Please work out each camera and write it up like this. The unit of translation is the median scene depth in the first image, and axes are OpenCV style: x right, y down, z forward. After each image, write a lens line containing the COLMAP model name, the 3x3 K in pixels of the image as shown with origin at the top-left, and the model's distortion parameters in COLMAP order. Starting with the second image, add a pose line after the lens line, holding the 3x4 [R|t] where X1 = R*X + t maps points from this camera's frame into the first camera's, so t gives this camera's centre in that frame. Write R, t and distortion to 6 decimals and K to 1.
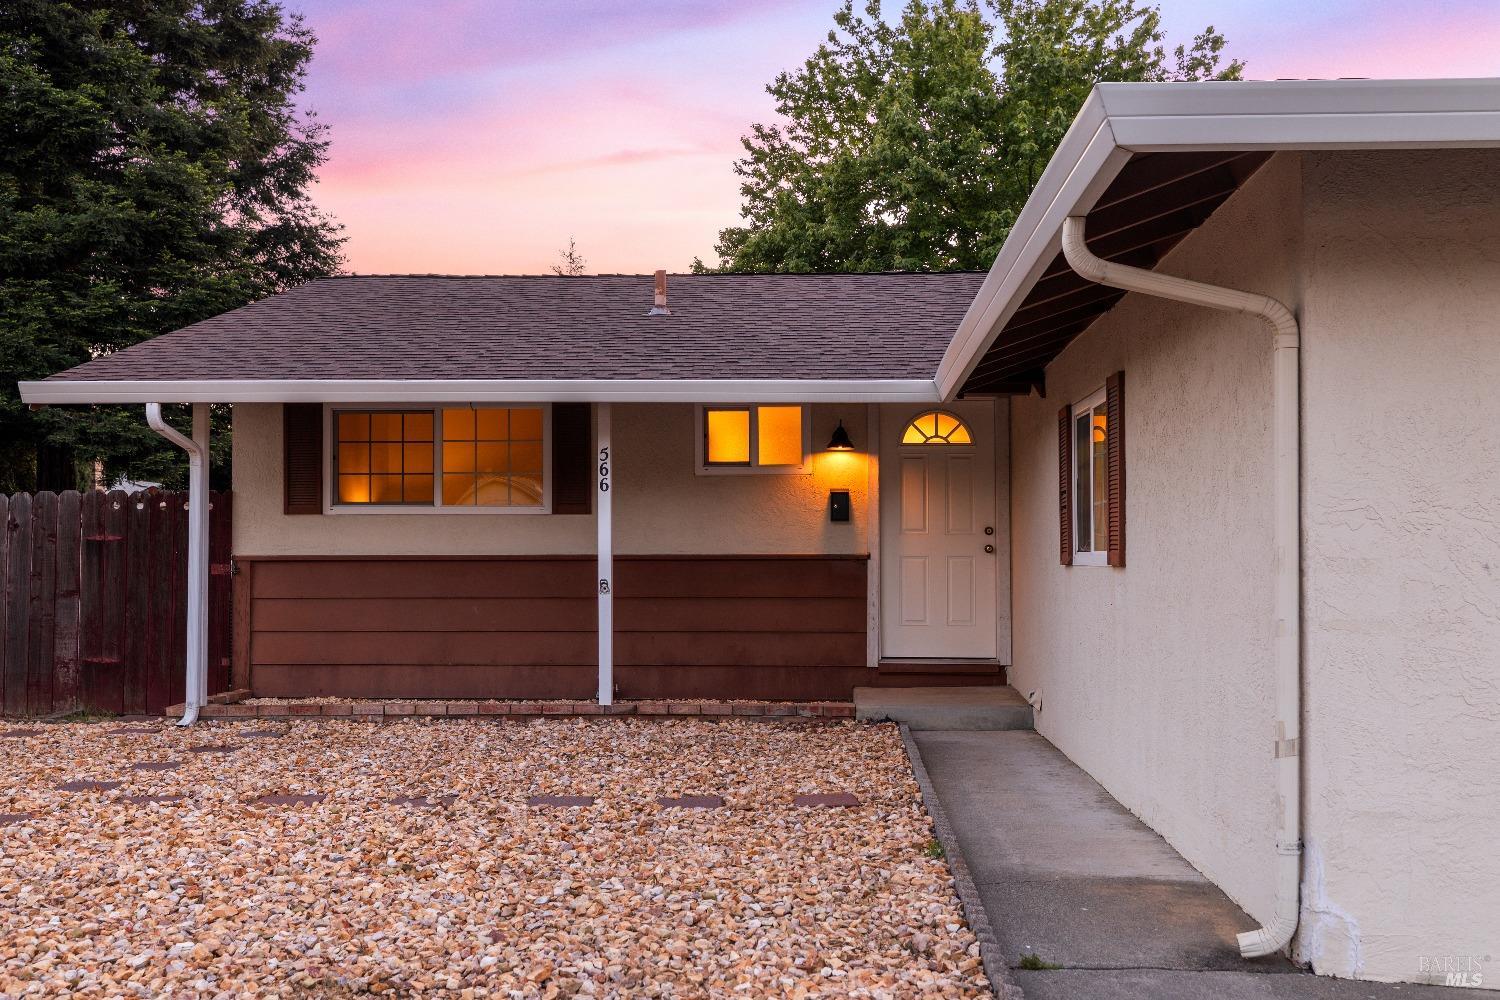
lens RADIAL K [[1574.0, 0, 759.3], [0, 1574.0, 503.8], [0, 0, 1]] dist [0.038038, 0.000000]
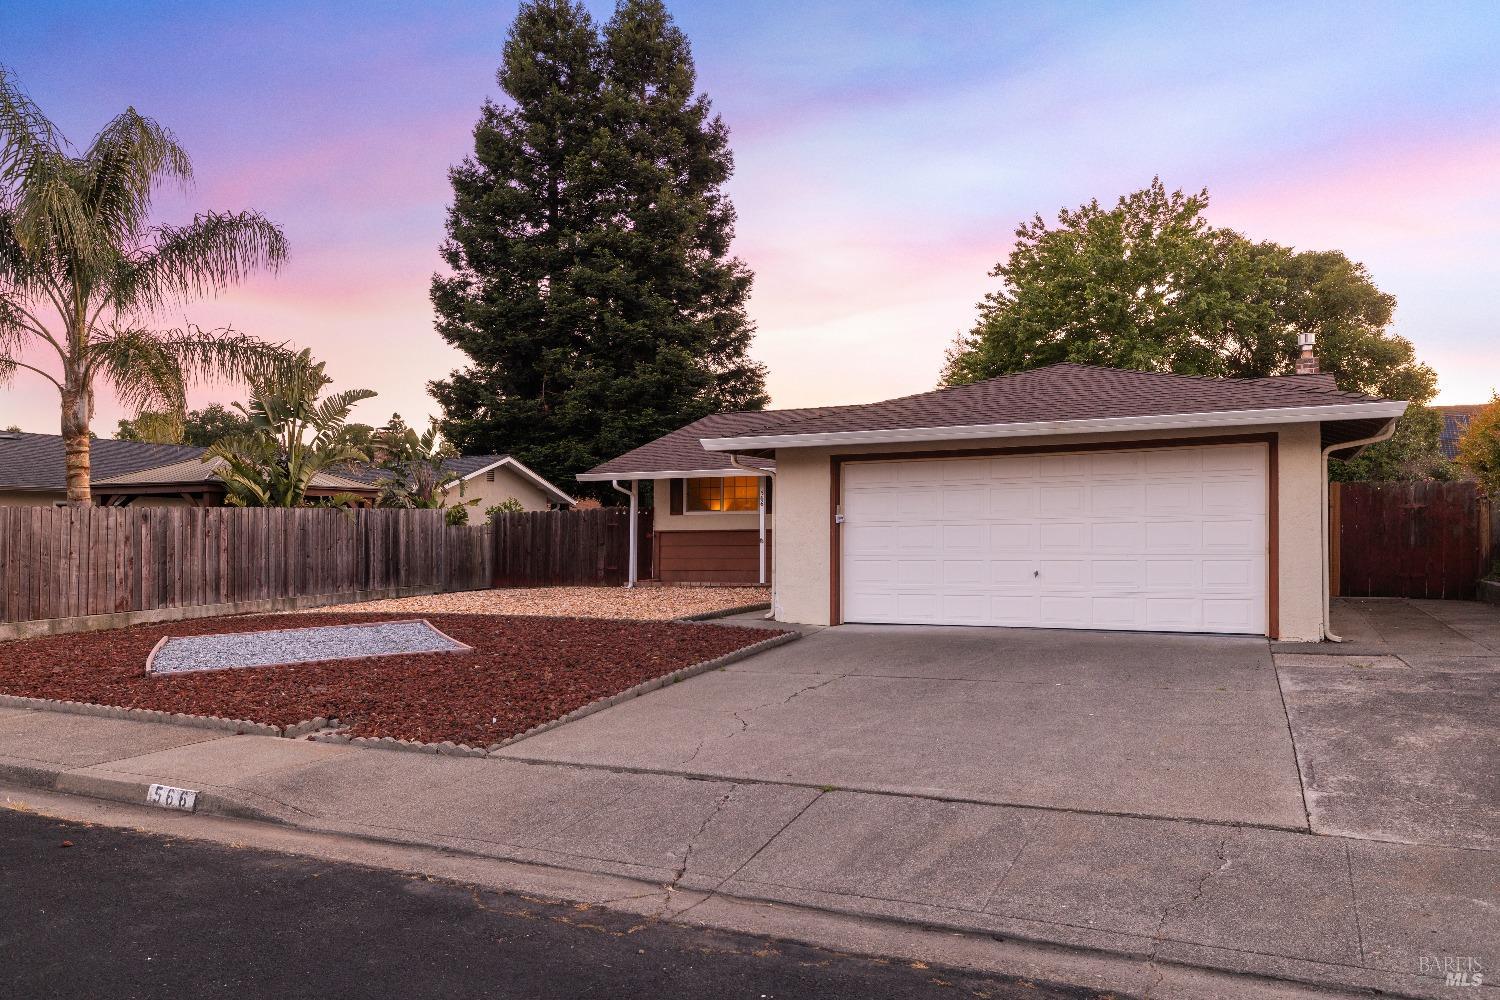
lens RADIAL K [[1181.9, 0, 803.0], [0, 1181.9, 490.2], [0, 0, 1]] dist [0.014984, -0.001154]
pose [[0.938909, -0.020604, -0.343547, 0.609392], [0.020569, 0.999781, -0.003746, -0.023862], [0.343549, -0.003549, 0.939128, -0.825379]]
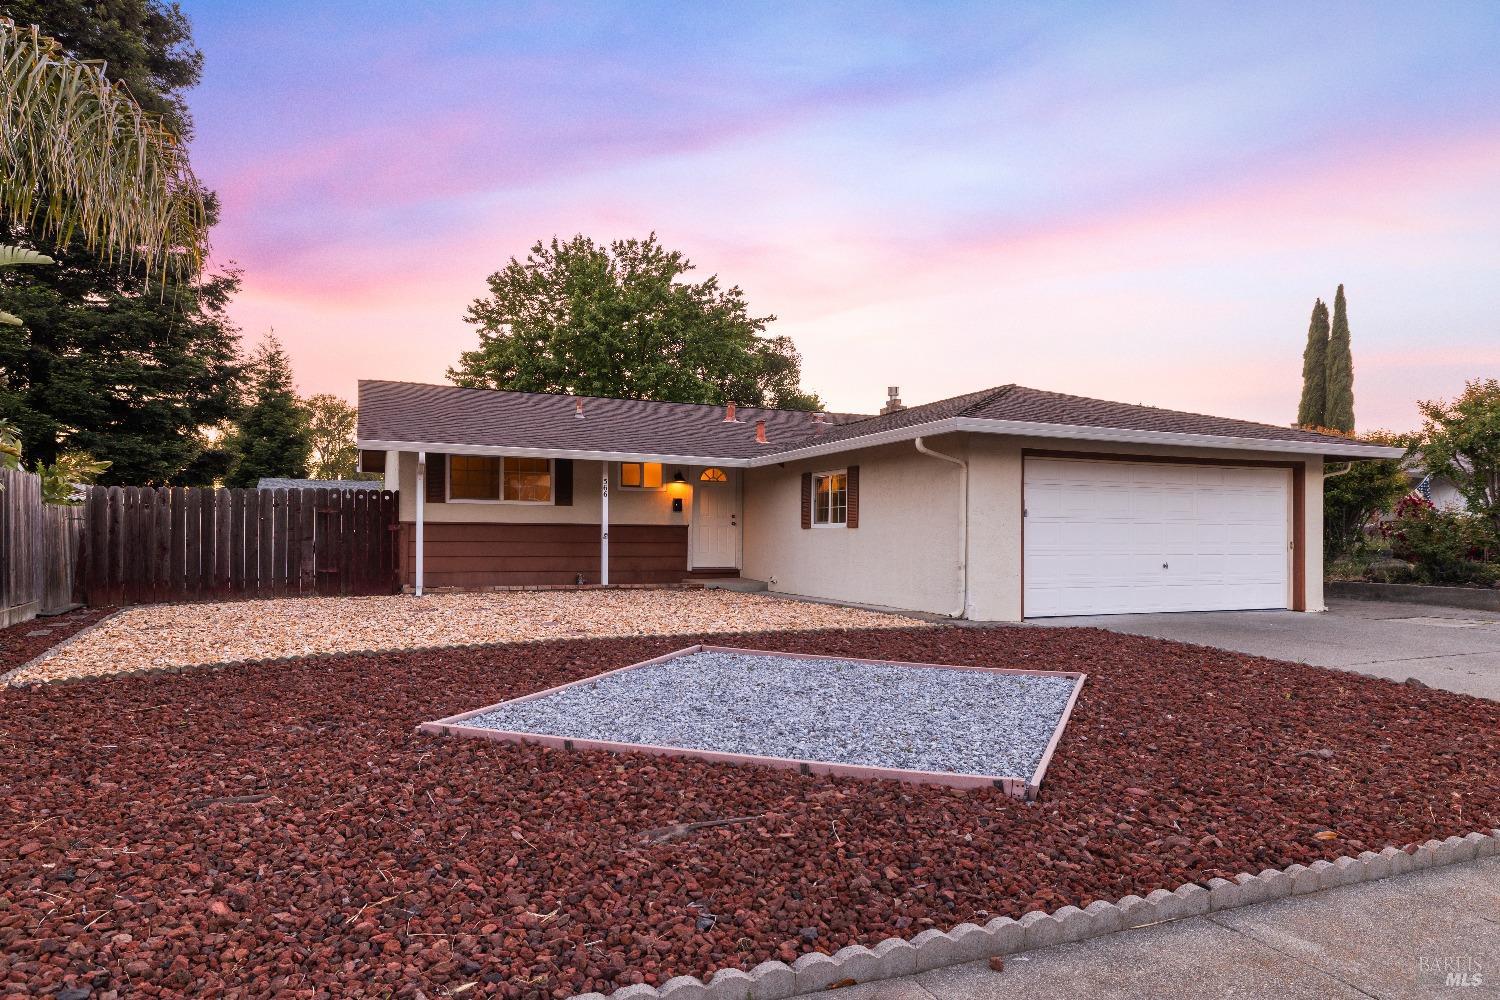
lens RADIAL K [[935.4, 0, 833.2], [0, 935.4, 513.8], [0, 0, 1]] dist [0.004111, -0.002710]
pose [[0.857830, 0.020586, 0.513521, -0.473994], [-0.023984, 0.999712, -0.000013, 0.009173], [-0.513374, -0.012305, 0.858077, -0.358055]]
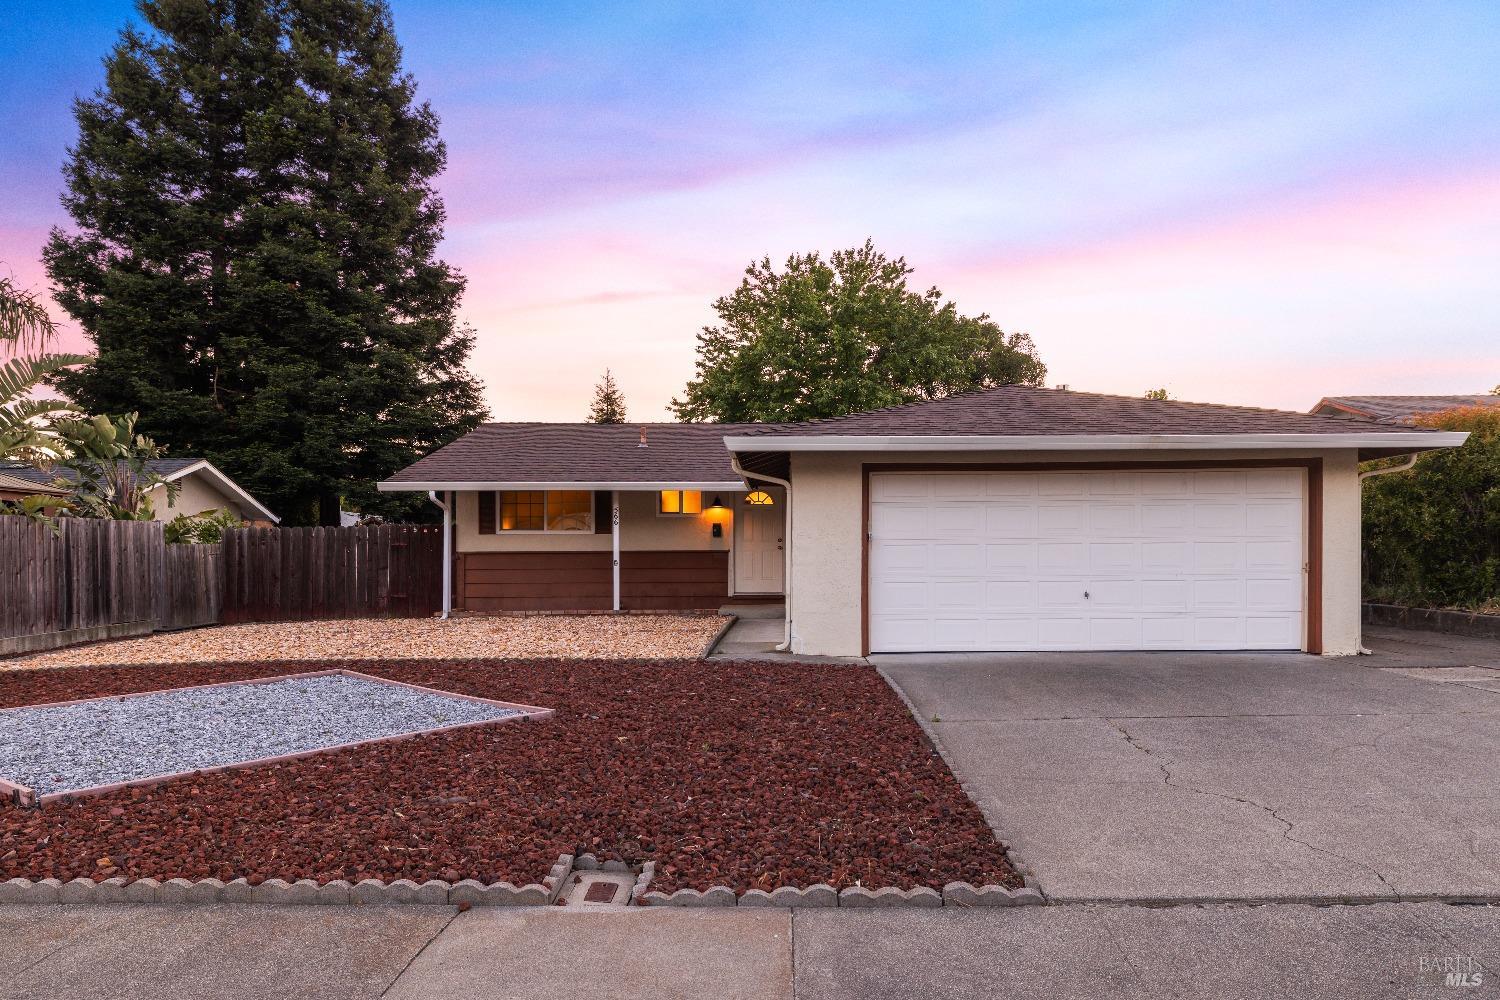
lens RADIAL K [[1032.3, 0, 859.5], [0, 1032.3, 549.5], [0, 0, 1]] dist [0.005351, -0.005105]
pose [[0.993234, -0.003658, 0.116070, 0.083451], [0.000770, 0.999689, 0.024919, -0.008537], [-0.116125, -0.024661, 0.992928, -0.590472]]
